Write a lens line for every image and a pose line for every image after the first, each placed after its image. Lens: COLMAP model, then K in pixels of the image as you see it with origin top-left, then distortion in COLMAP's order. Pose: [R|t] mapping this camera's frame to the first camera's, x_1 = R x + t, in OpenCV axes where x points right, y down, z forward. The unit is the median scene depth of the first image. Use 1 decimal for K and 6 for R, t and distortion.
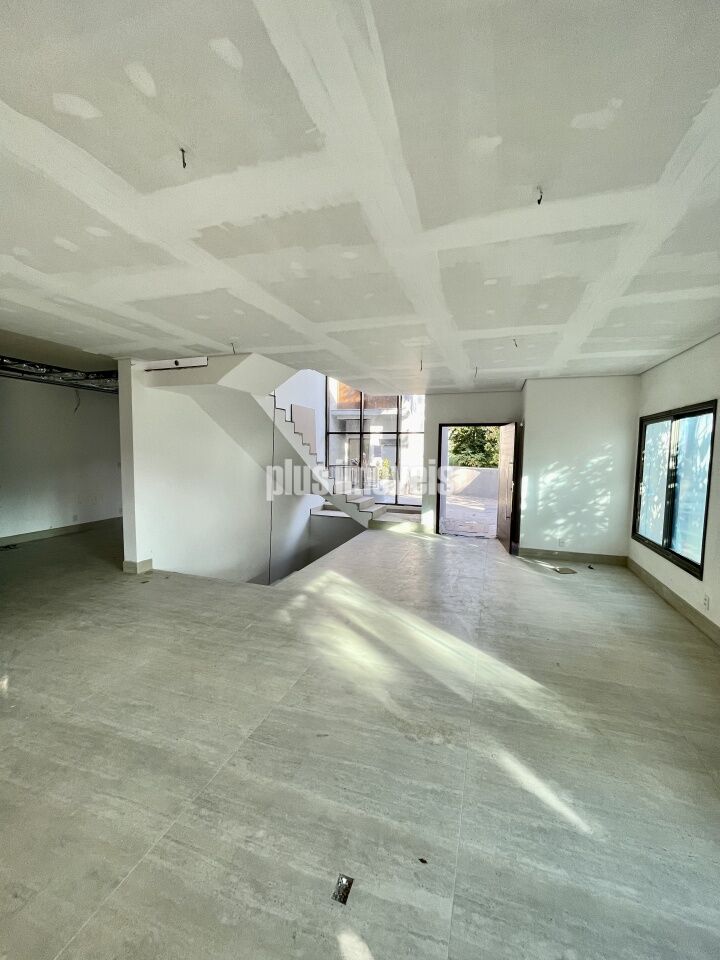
lens RADIAL K [[389.8, 0, 357.3], [0, 389.8, 478.5], [0, 0, 1]] dist [-0.002763, 0.000678]
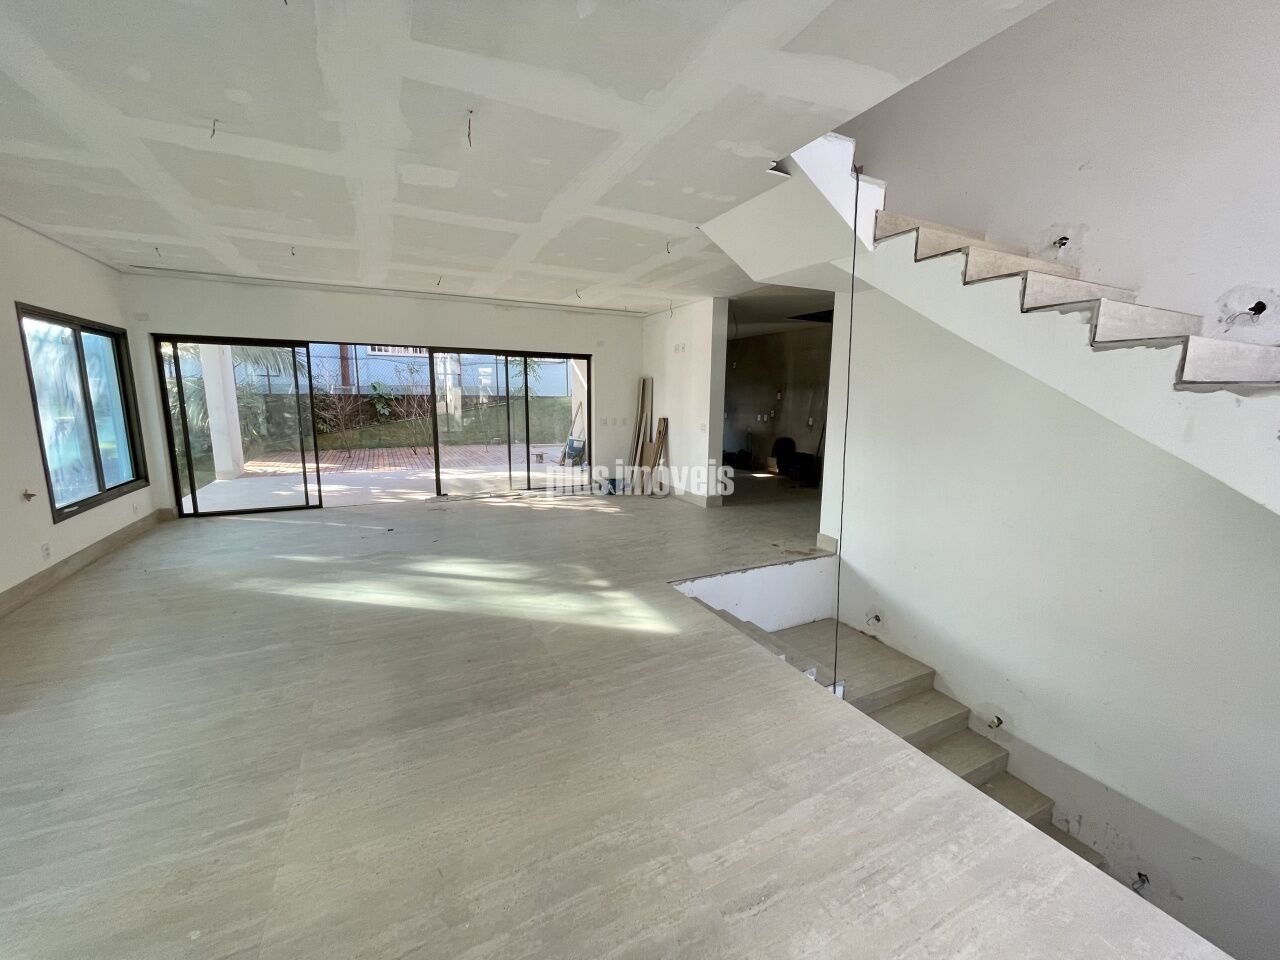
lens RADIAL K [[519.7, 0, 633.1], [0, 519.7, 478.3], [0, 0, 1]] dist [-0.002763, 0.000678]
pose [[-0.688747, 0.103572, -0.717566, 0.590912], [-0.081972, 0.972272, 0.219016, -0.122792], [0.720353, 0.209667, -0.661159, 1.966795]]
